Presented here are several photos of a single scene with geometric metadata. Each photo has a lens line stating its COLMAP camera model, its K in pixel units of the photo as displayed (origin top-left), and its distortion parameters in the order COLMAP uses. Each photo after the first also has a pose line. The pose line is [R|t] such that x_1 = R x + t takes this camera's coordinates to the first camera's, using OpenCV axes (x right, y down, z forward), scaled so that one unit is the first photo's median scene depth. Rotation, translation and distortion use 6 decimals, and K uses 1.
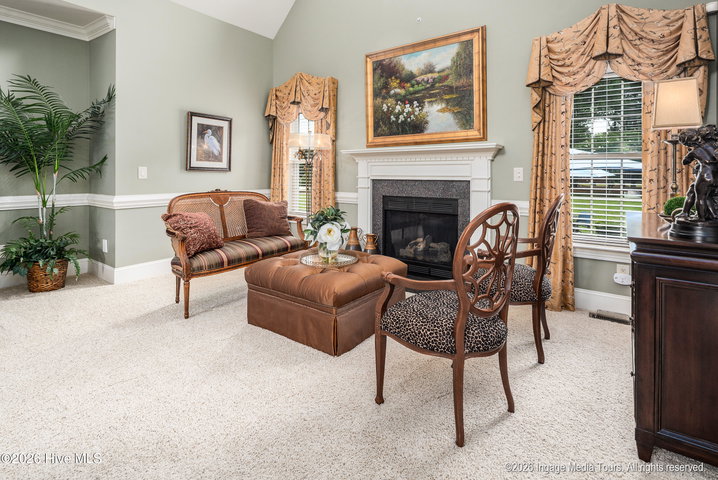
lens RADIAL K [[355.8, 0, 361.8], [0, 355.8, 174.8], [0, 0, 1]] dist [-0.000981, -0.000852]
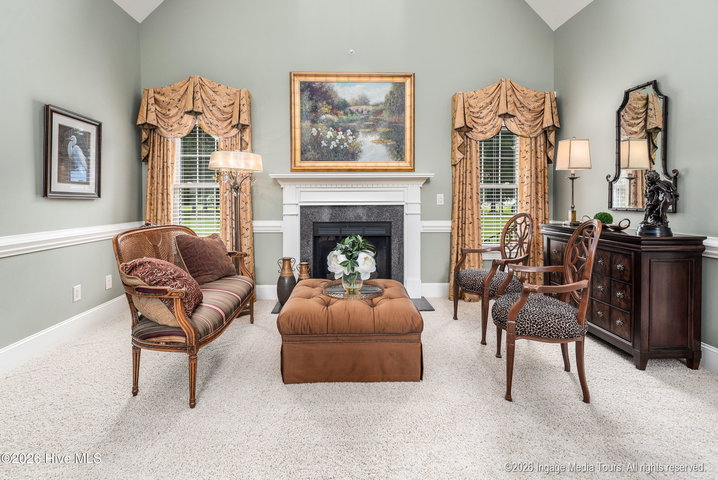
lens RADIAL K [[338.0, 0, 357.1], [0, 338.0, 200.3], [0, 0, 1]] dist [-0.002014, -0.000353]
pose [[0.800703, -0.009447, 0.598987, -0.423477], [0.008274, 0.999955, 0.004711, -0.005196], [-0.599005, 0.001183, 0.800745, 0.197186]]
